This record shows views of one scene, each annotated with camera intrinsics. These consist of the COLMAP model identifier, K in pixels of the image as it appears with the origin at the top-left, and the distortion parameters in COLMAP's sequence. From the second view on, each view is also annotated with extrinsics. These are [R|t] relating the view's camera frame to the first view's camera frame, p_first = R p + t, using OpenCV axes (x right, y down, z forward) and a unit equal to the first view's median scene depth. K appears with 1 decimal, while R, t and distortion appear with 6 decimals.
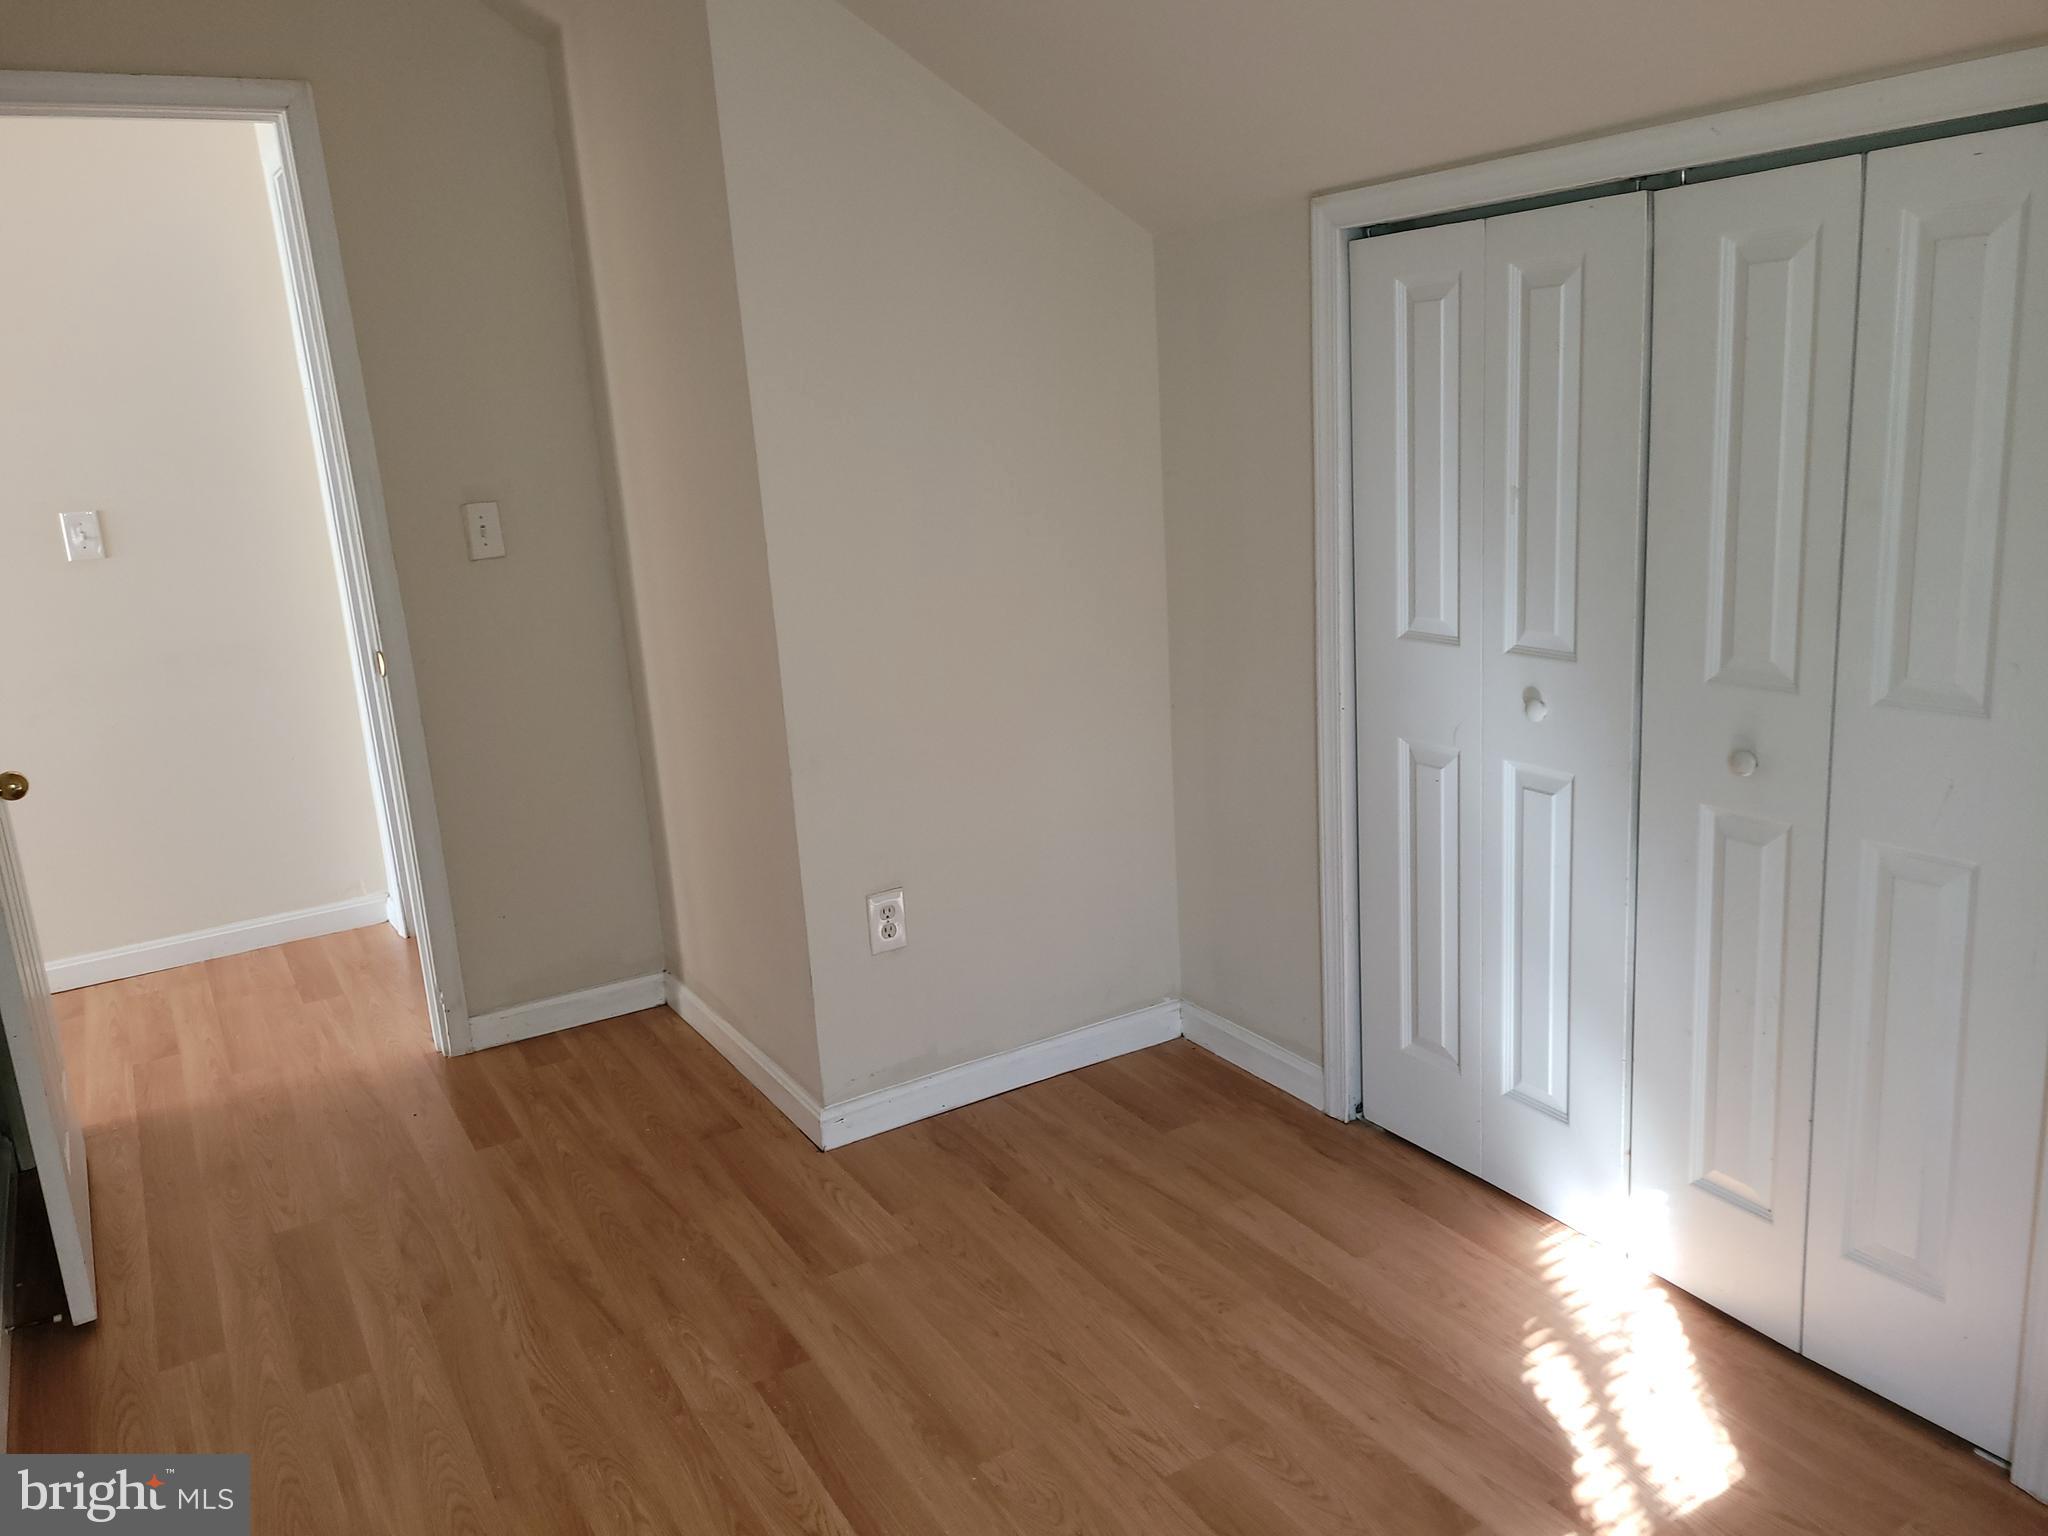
lens RADIAL K [[1540.5, 0, 1024.2], [0, 1540.5, 760.5], [0, 0, 1]] dist [0.052109, -0.017839]
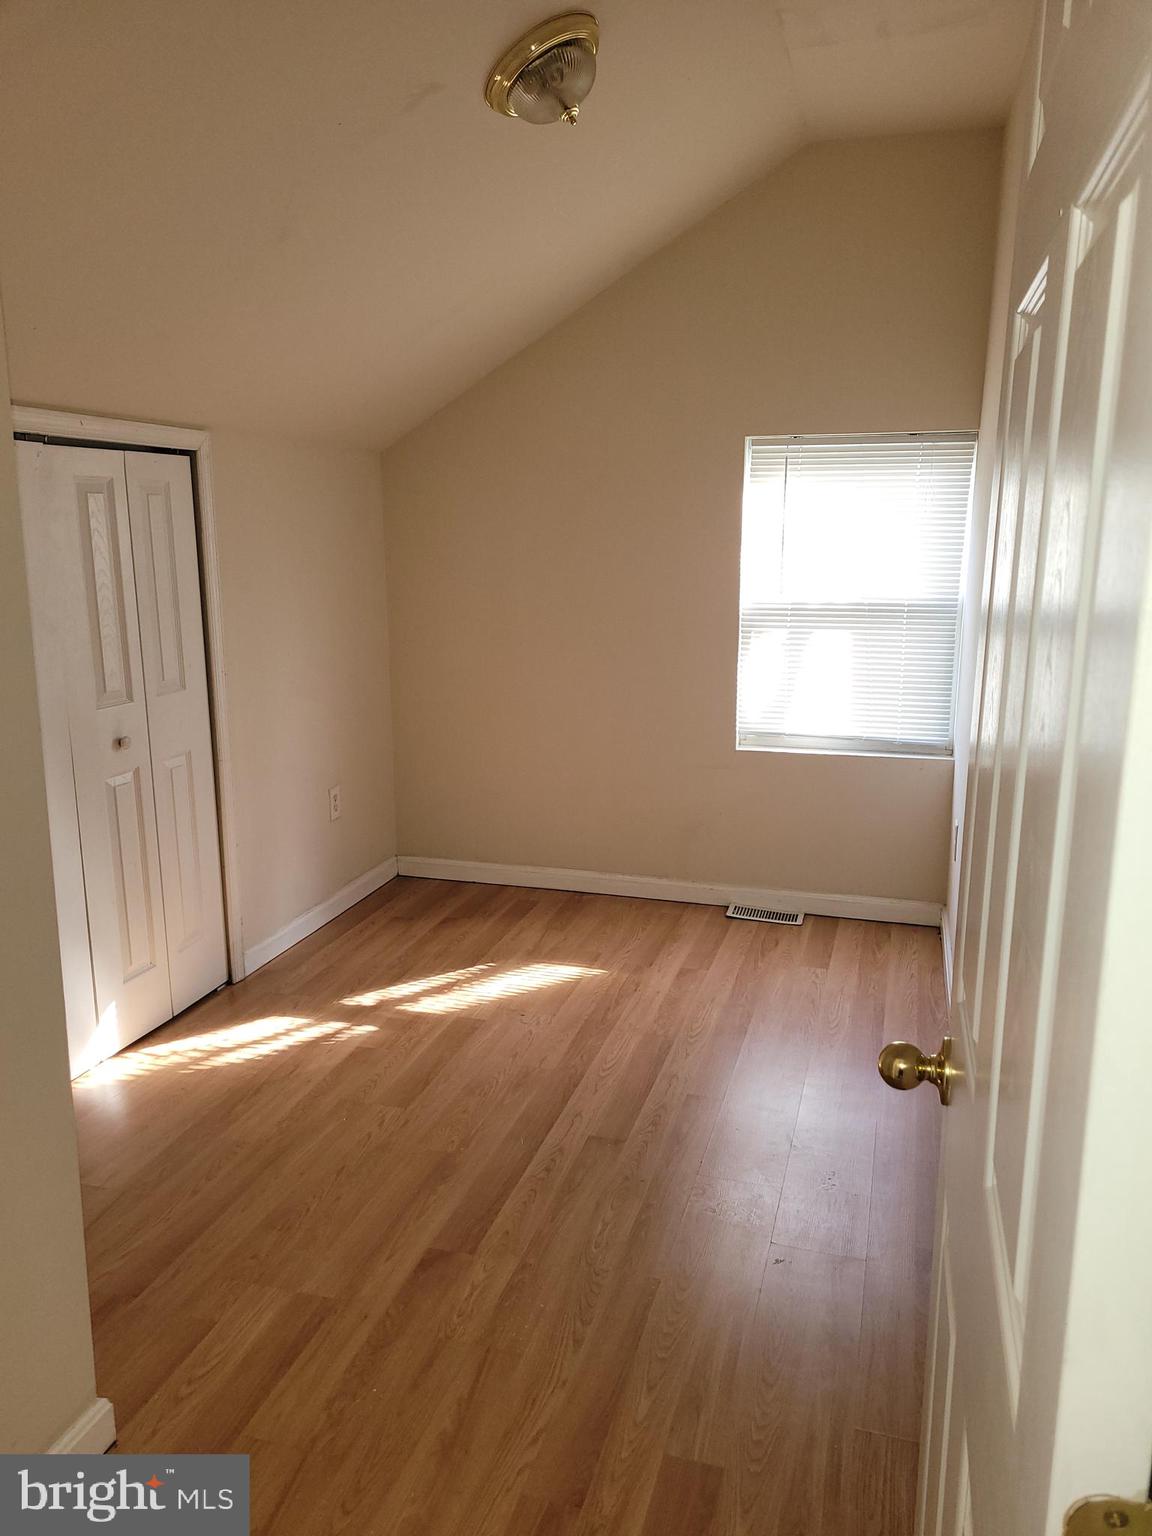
lens RADIAL K [[1155.4, 0, 573.8], [0, 1155.4, 774.1], [0, 0, 1]] dist [0.052109, -0.017839]
pose [[-0.677026, -0.089275, 0.730524, -0.910106], [0.220688, 0.922310, 0.317240, -0.274907], [-0.702091, 0.375998, -0.604726, 1.361234]]
